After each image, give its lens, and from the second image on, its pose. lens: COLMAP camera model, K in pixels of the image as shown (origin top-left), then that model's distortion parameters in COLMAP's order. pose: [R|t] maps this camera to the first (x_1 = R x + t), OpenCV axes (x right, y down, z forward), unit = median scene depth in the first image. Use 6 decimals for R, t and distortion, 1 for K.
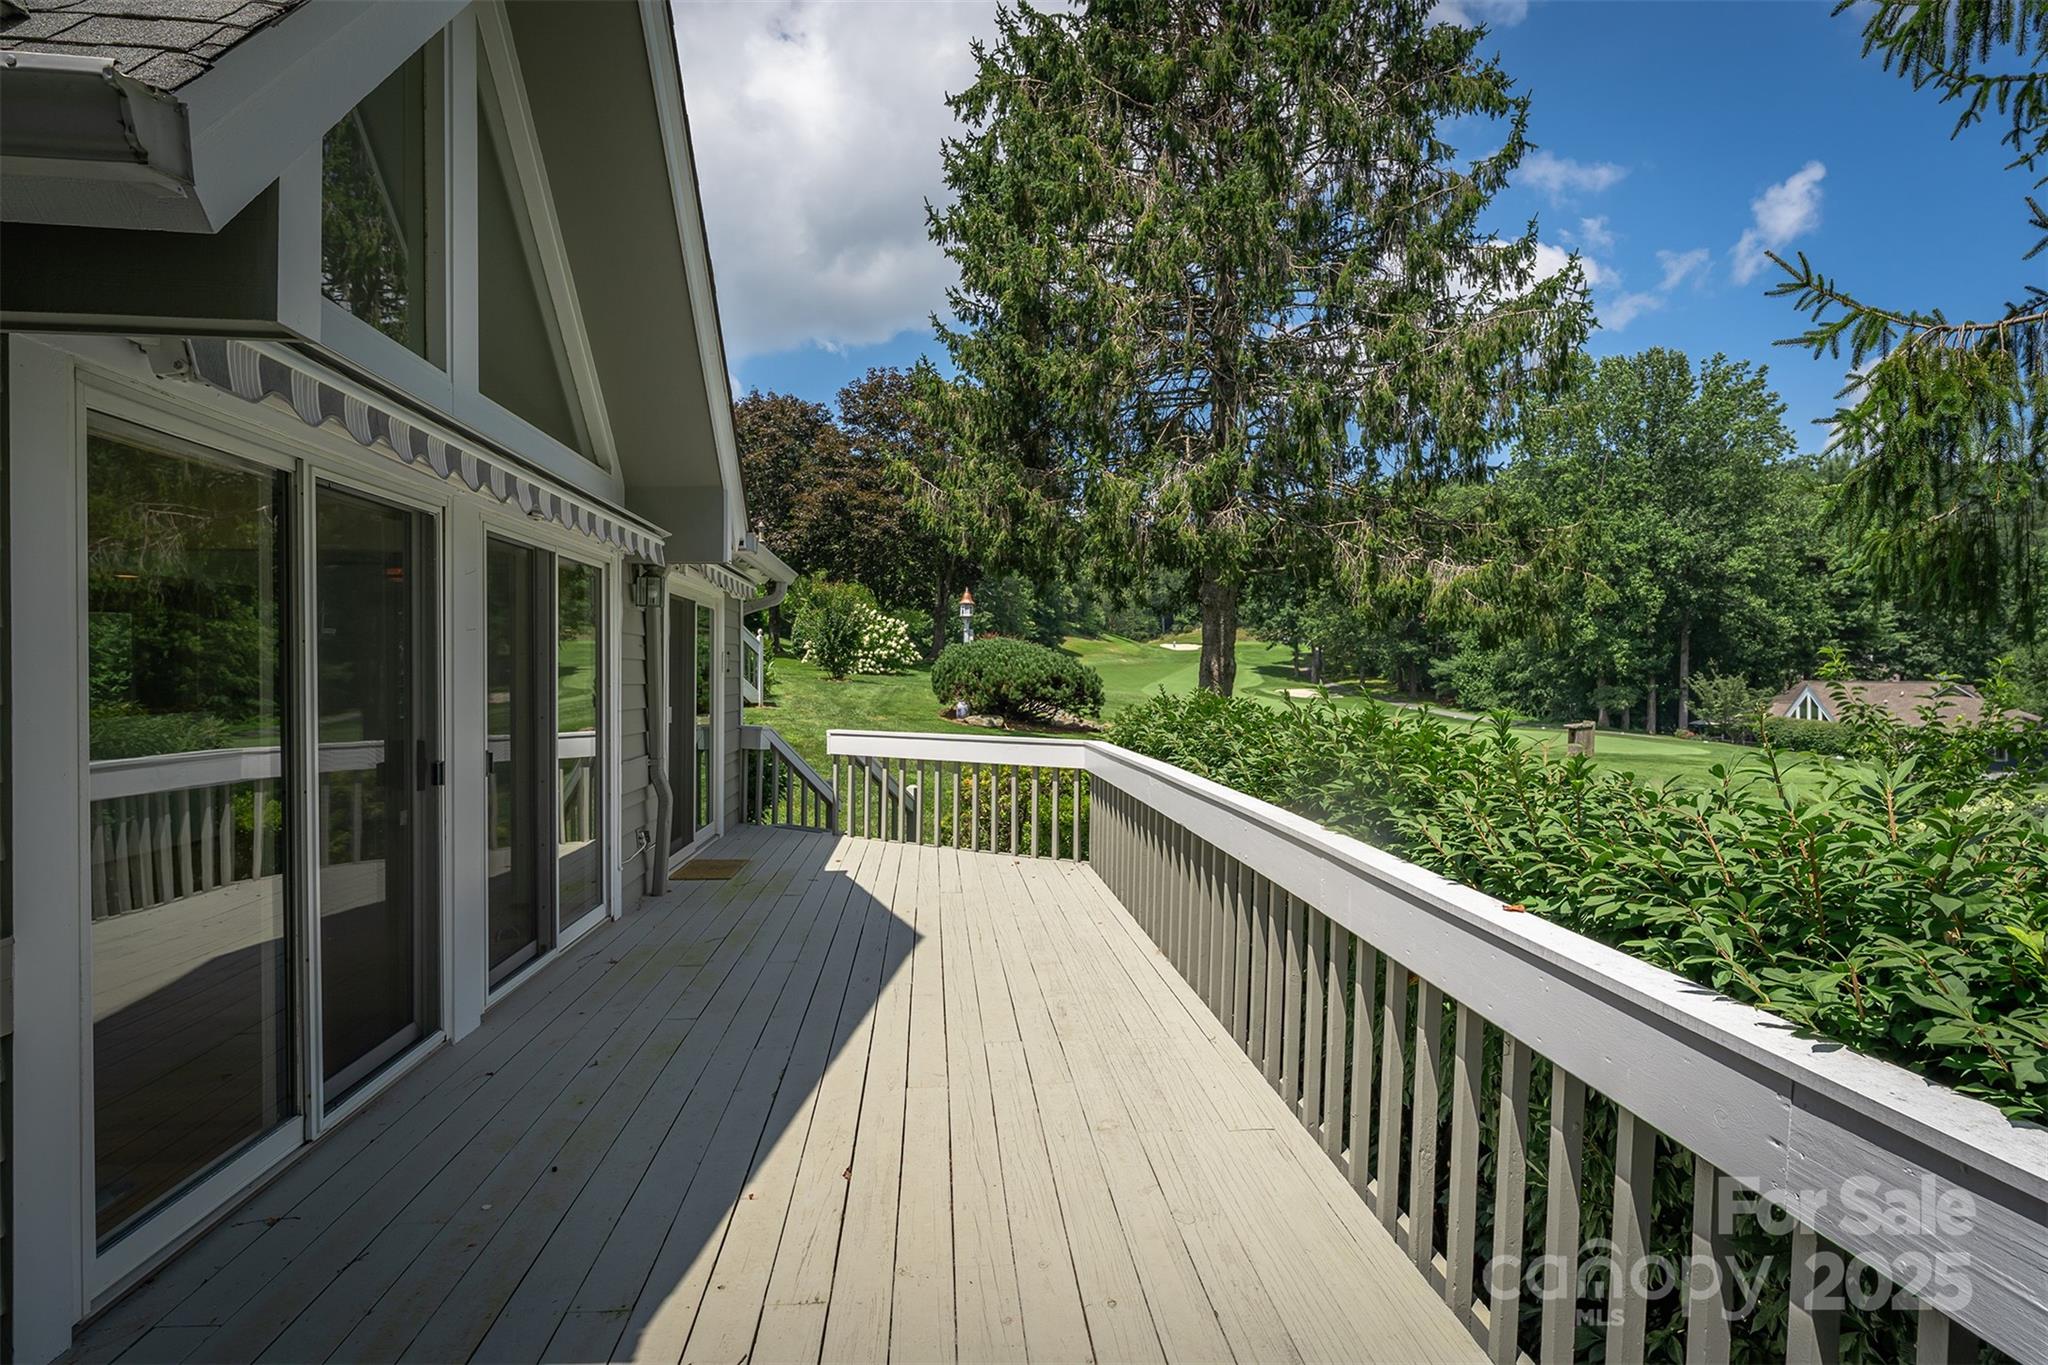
lens RADIAL K [[1040.1, 0, 1022.9], [0, 1040.1, 675.1], [0, 0, 1]] dist [0.000356, 0.000031]
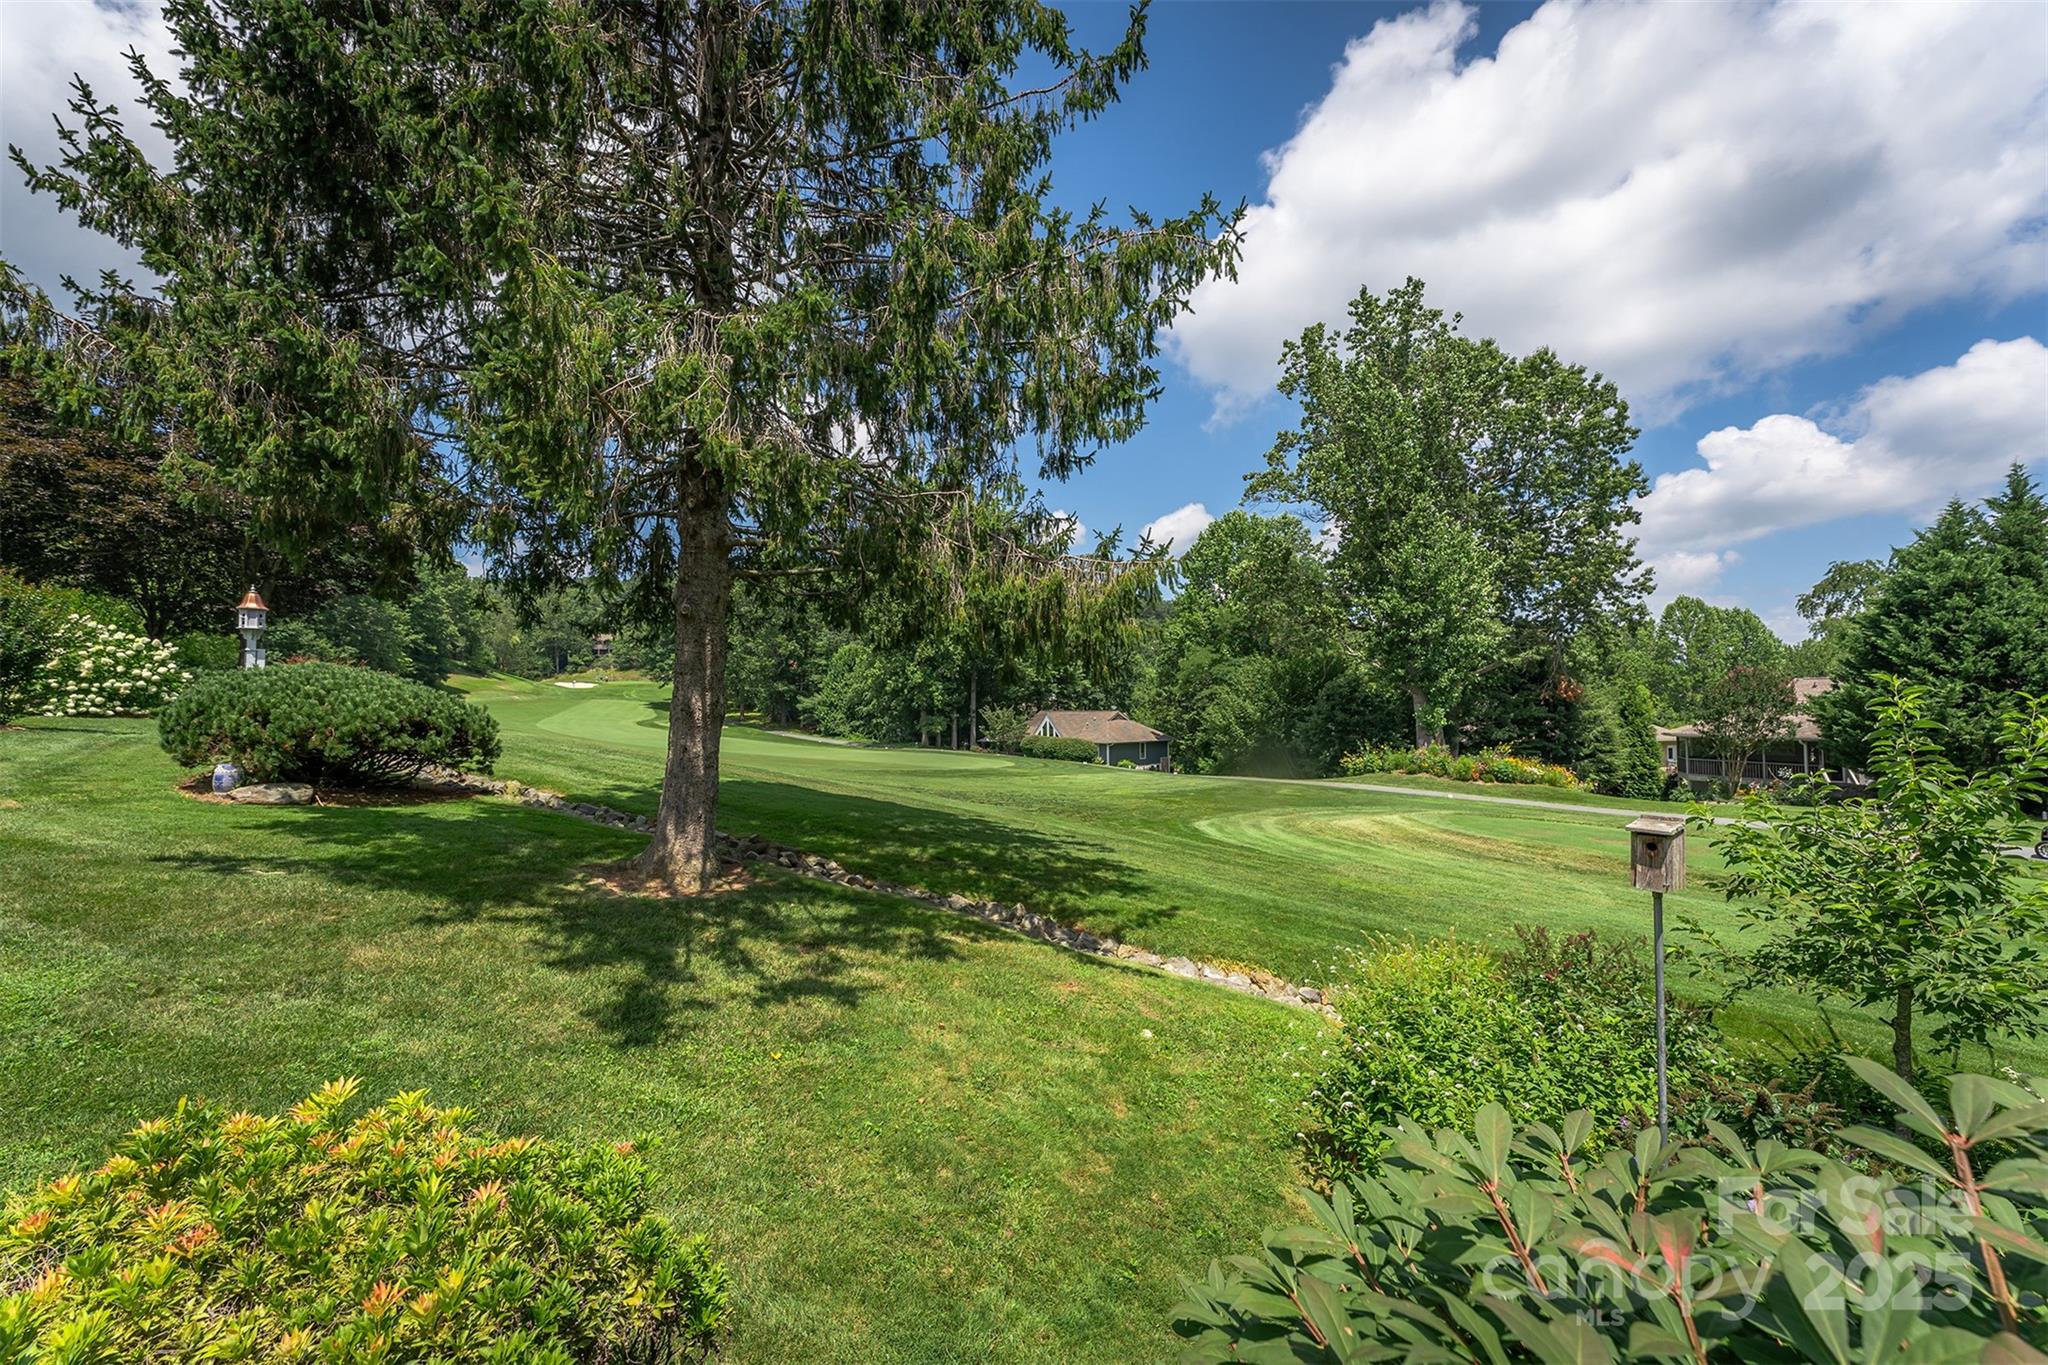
lens RADIAL K [[813.5, 0, 1023.6], [0, 813.5, 682.0], [0, 0, 1]] dist [0.002215, 0.000234]
pose [[0.793315, 0.012131, 0.608690, 0.006860], [0.007933, 0.999511, -0.030260, -0.001364], [-0.608760, 0.028834, 0.792831, 0.107798]]
